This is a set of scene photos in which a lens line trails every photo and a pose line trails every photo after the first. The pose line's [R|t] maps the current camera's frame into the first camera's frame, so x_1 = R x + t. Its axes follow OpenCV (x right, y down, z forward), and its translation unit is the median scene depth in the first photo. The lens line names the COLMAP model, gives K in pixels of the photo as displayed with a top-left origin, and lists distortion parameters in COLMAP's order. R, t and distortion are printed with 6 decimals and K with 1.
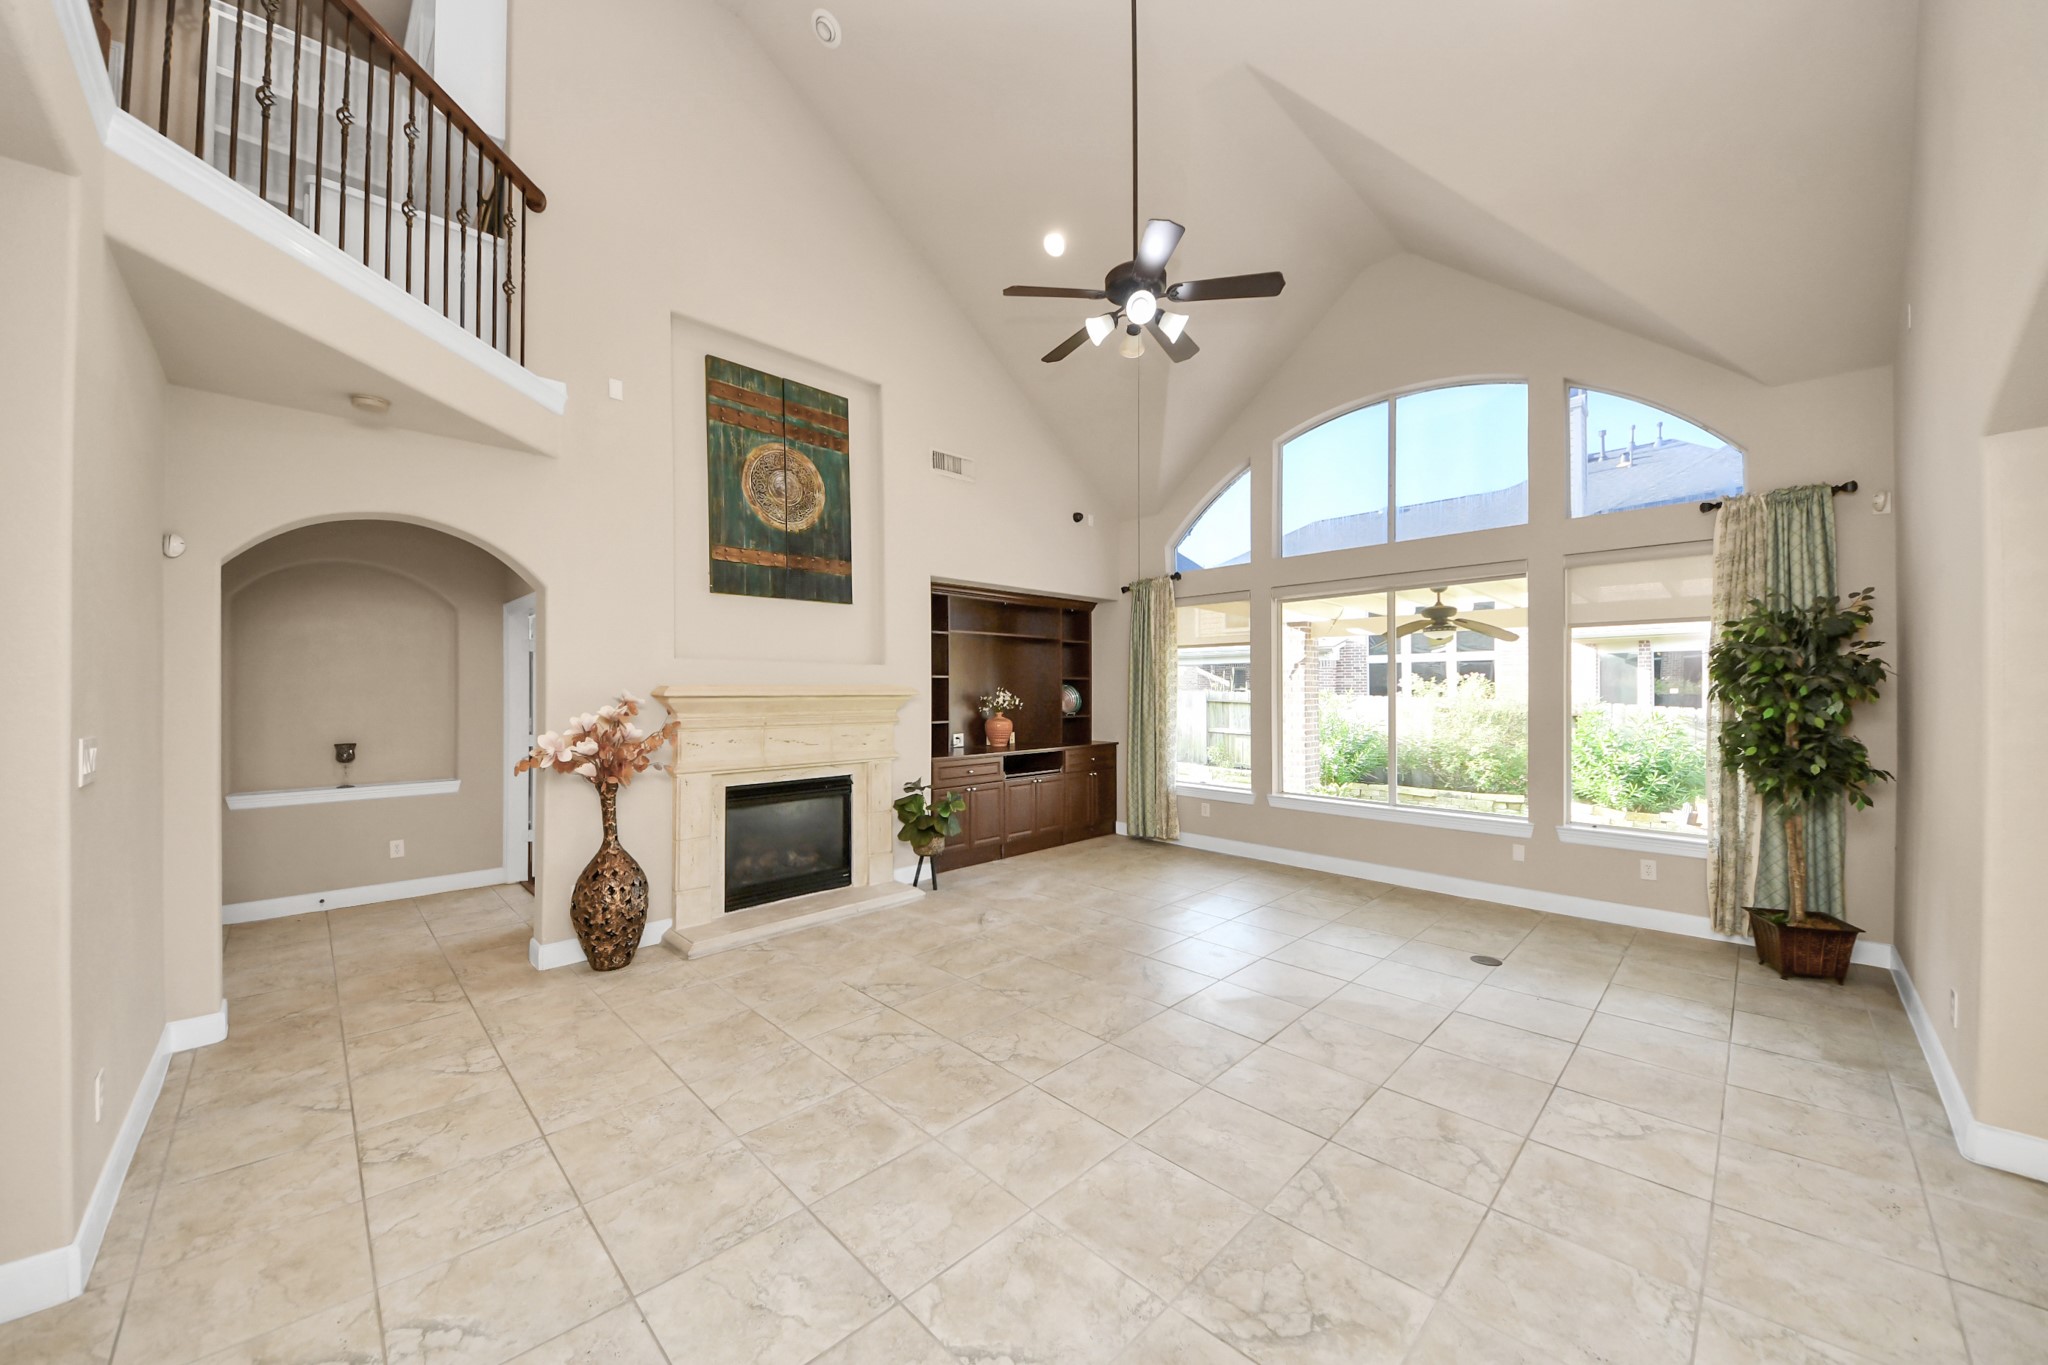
lens RADIAL K [[727.1, 0, 1015.2], [0, 727.1, 687.1], [0, 0, 1]] dist [0.046564, -0.028685]
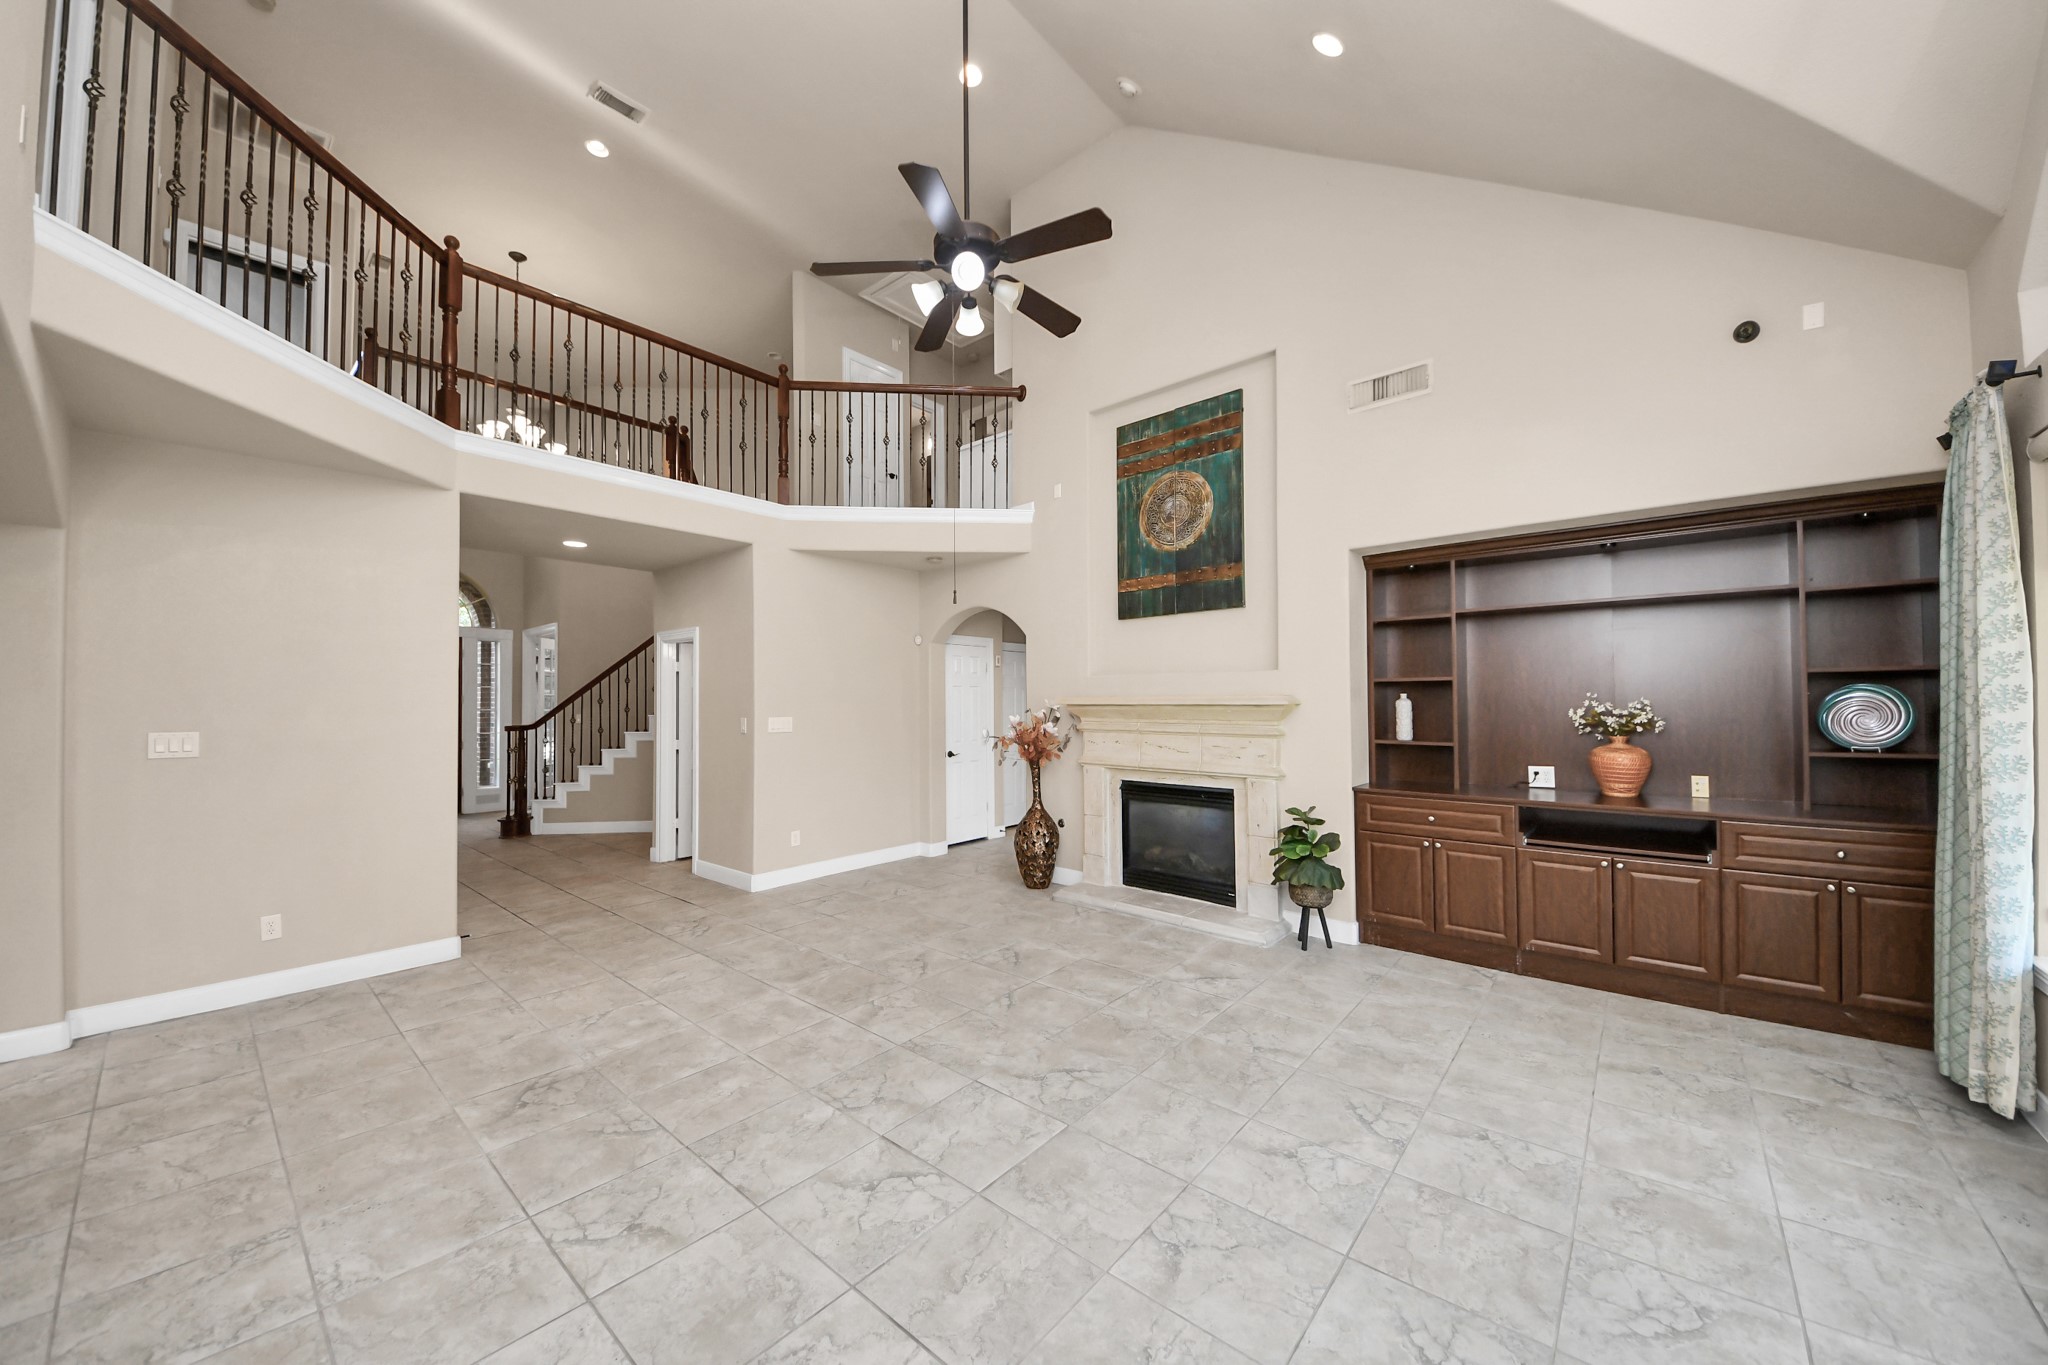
lens RADIAL K [[727.1, 0, 1015.2], [0, 727.1, 687.1], [0, 0, 1]] dist [0.046564, -0.028685]
pose [[0.076609, -0.014090, -0.996962, 0.755453], [0.011618, 0.999845, -0.013238, -0.002409], [0.996994, -0.010569, 0.076761, 0.701859]]
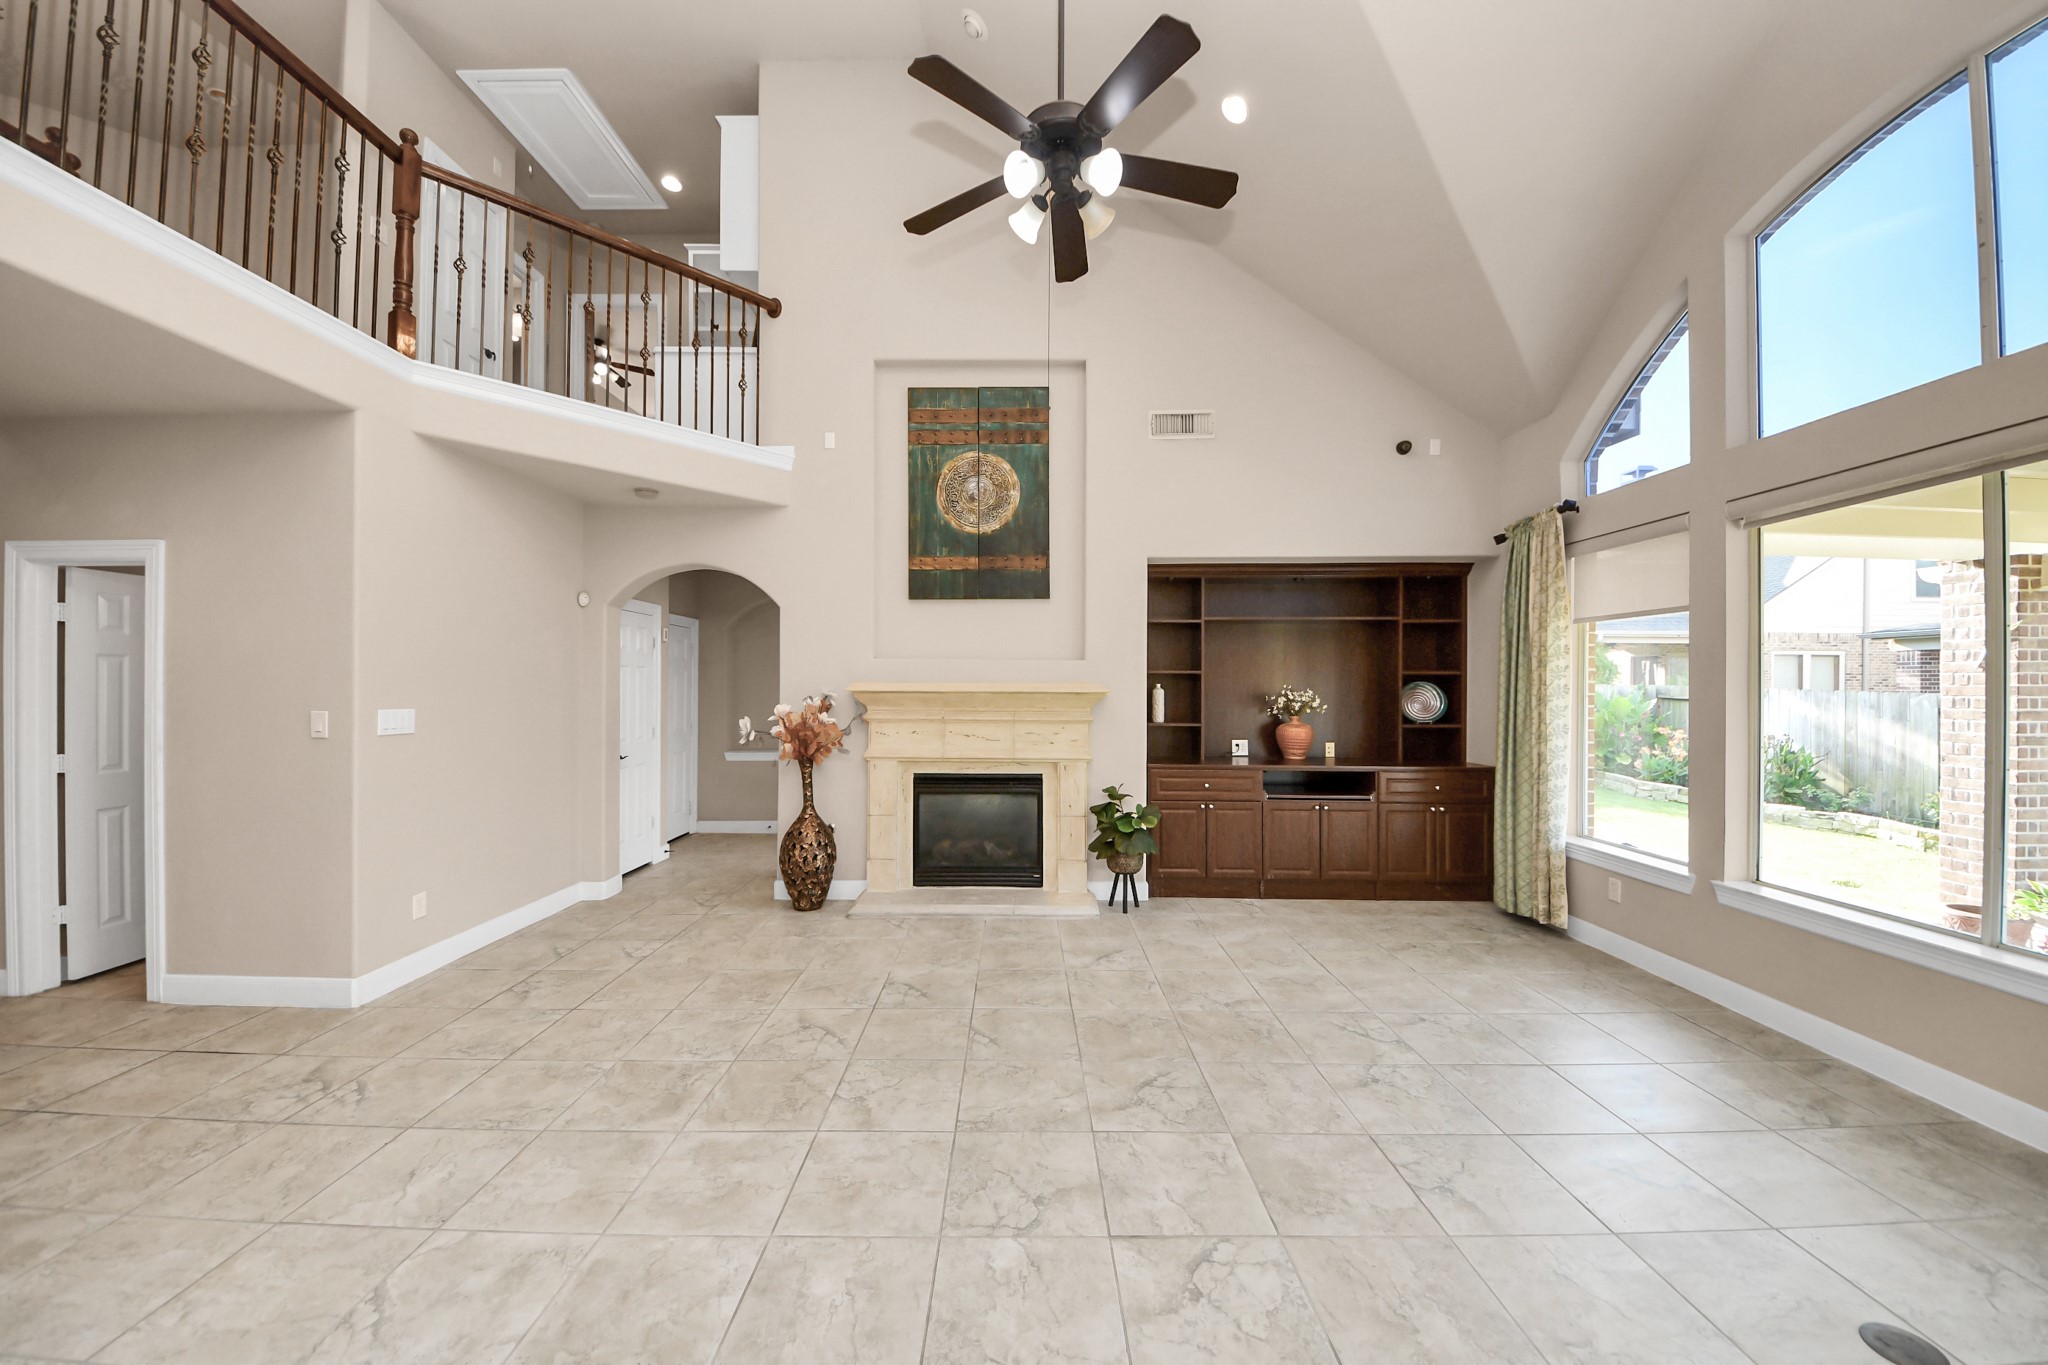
lens RADIAL K [[727.1, 0, 1015.2], [0, 727.1, 687.1], [0, 0, 1]] dist [0.046564, -0.028685]
pose [[0.709559, 0.007431, -0.704607, 0.471402], [-0.003025, 0.999967, 0.007499, -0.003362], [0.704639, -0.003190, 0.709558, 0.308888]]
